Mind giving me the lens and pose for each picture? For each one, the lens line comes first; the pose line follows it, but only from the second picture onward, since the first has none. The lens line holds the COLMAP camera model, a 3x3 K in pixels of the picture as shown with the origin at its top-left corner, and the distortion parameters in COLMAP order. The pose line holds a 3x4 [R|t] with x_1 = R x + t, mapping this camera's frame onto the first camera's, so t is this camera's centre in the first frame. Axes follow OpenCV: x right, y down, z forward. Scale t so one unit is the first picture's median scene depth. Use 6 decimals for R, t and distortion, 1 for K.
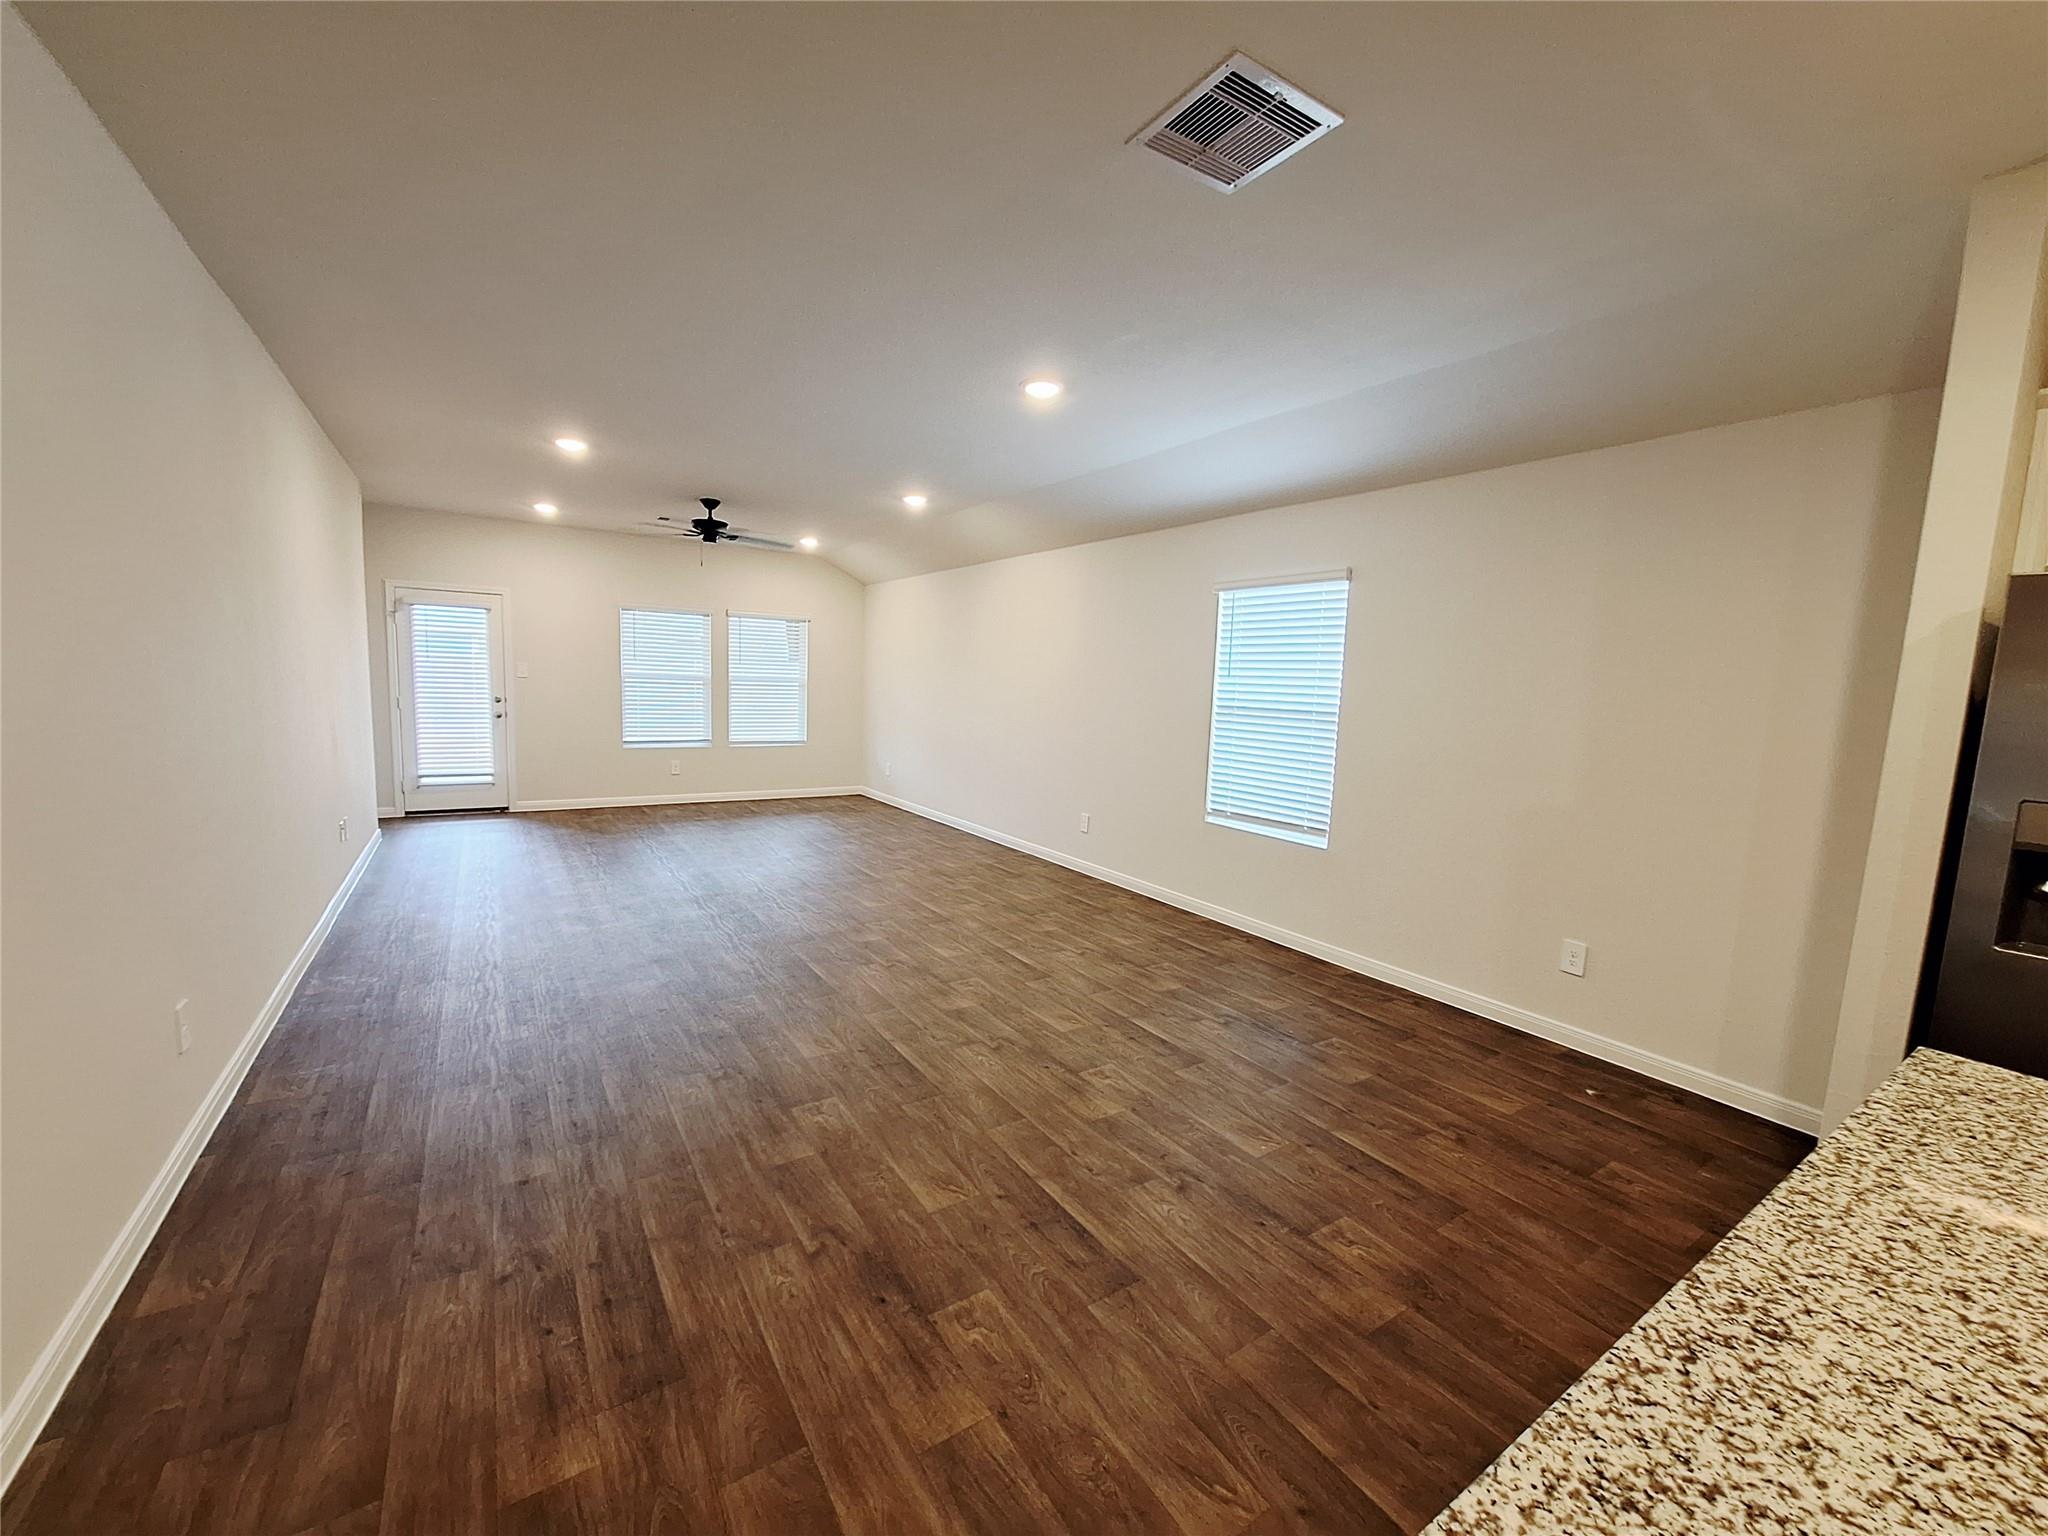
lens RADIAL K [[804.6, 0, 1003.5], [0, 804.6, 765.3], [0, 0, 1]] dist [-0.002641, 0.000444]
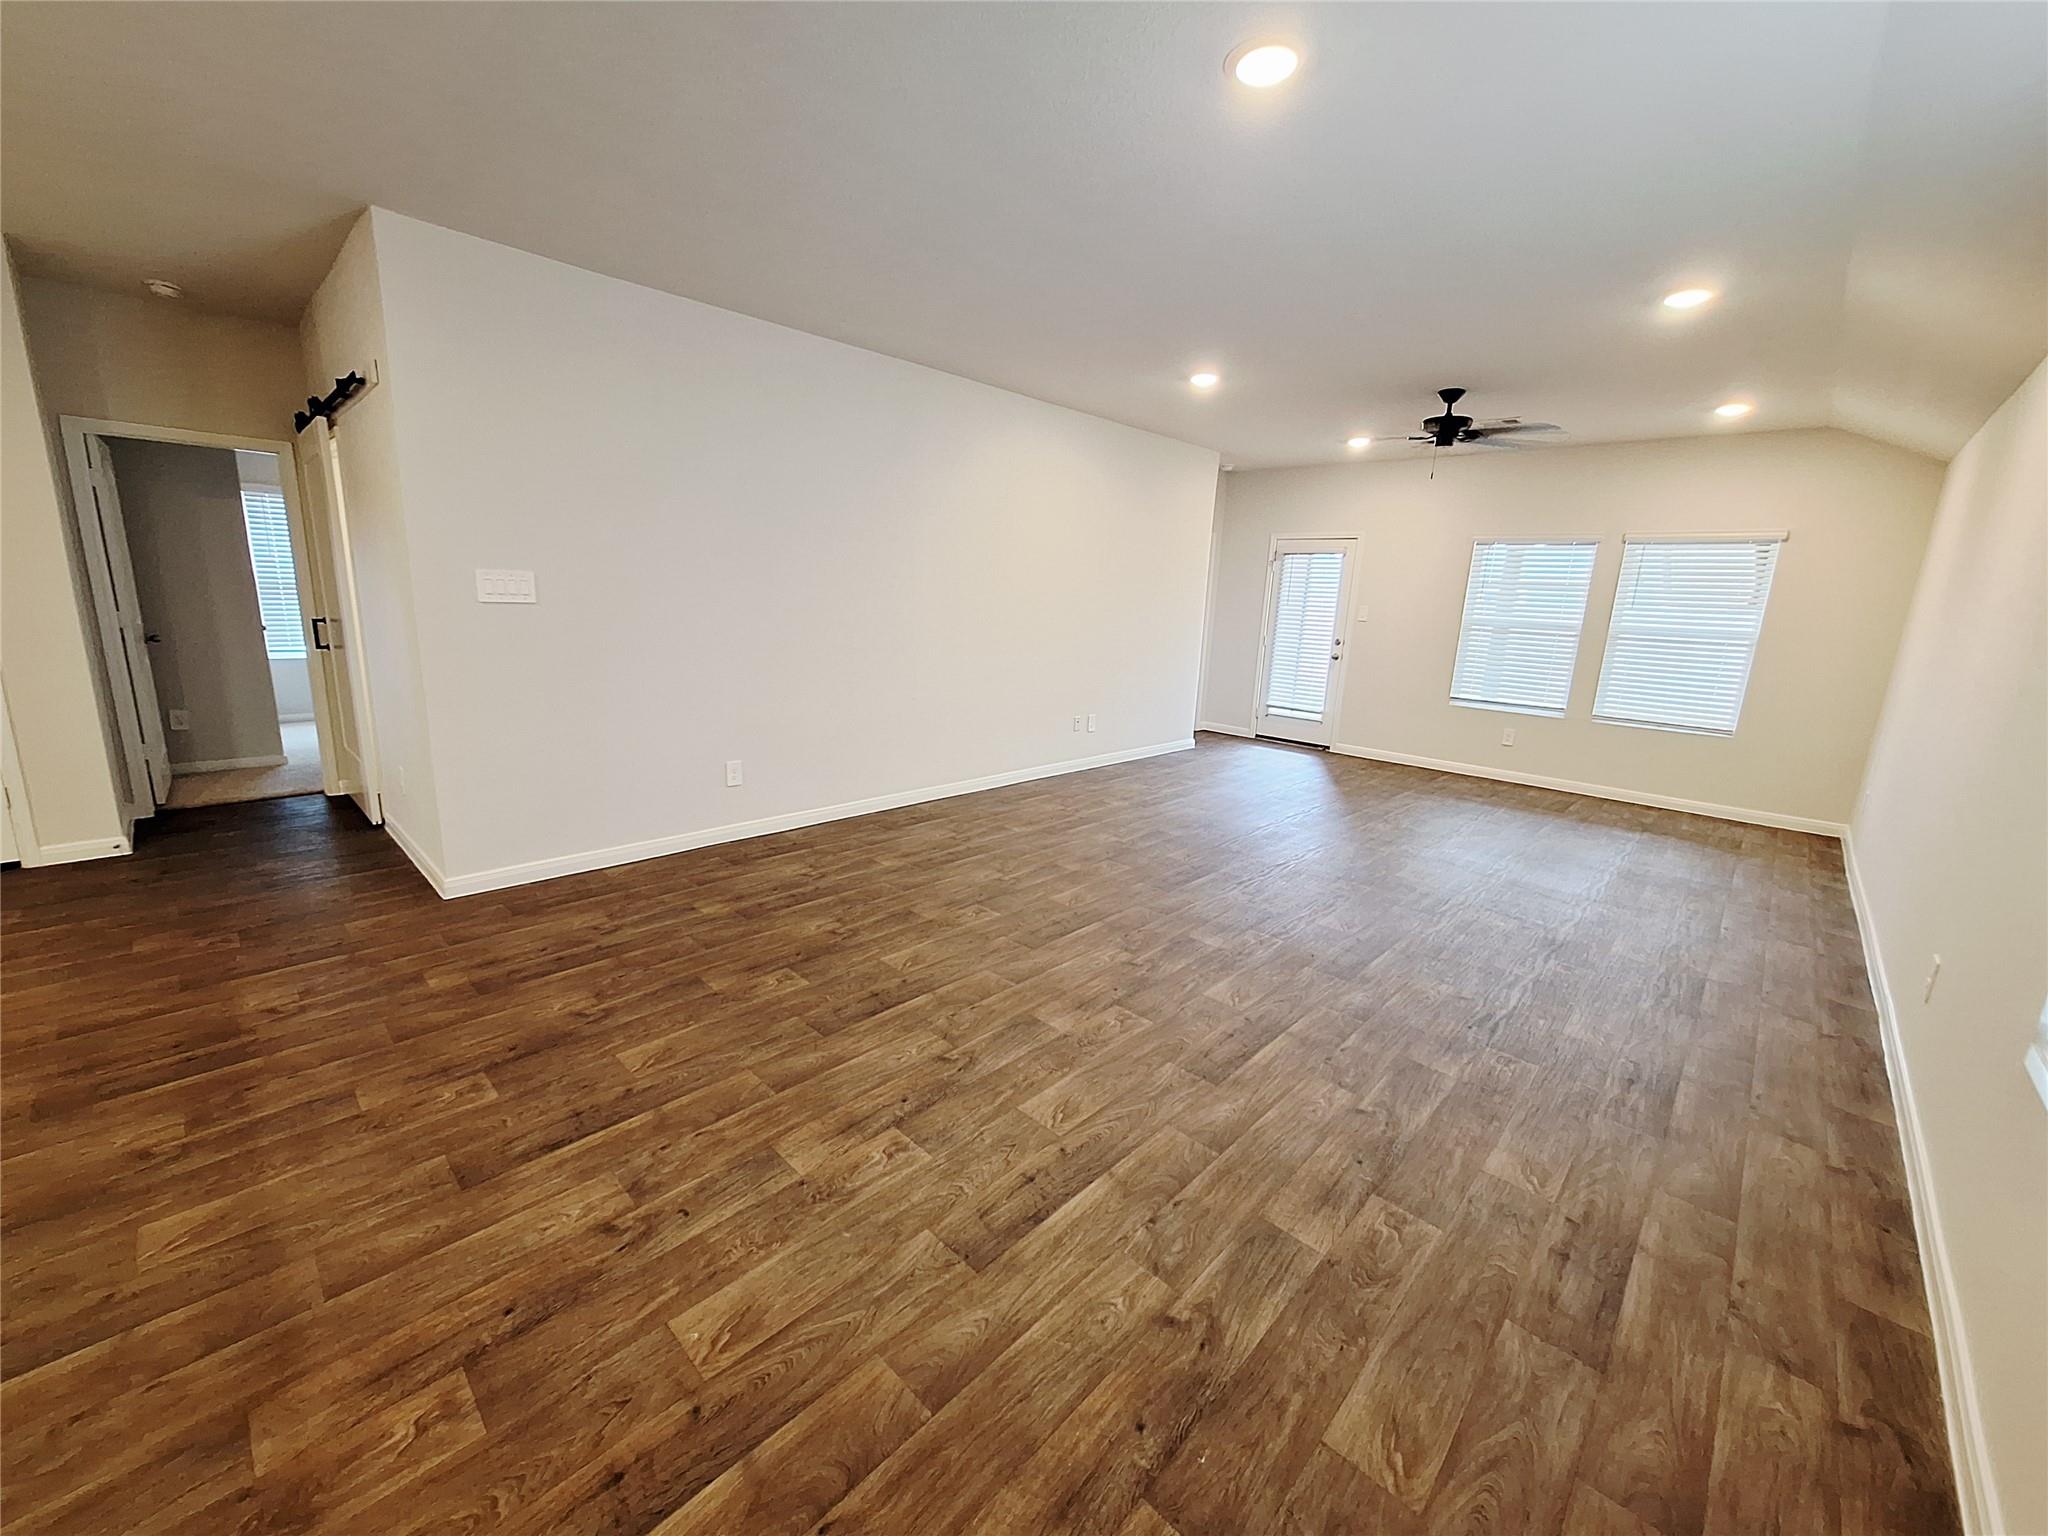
lens RADIAL K [[804.6, 0, 1003.5], [0, 804.6, 765.3], [0, 0, 1]] dist [-0.002641, 0.000444]
pose [[0.220438, 0.181933, -0.958284, 0.523134], [-0.139895, 0.978191, 0.153531, -0.044366], [0.965317, 0.100215, 0.241082, 0.615445]]
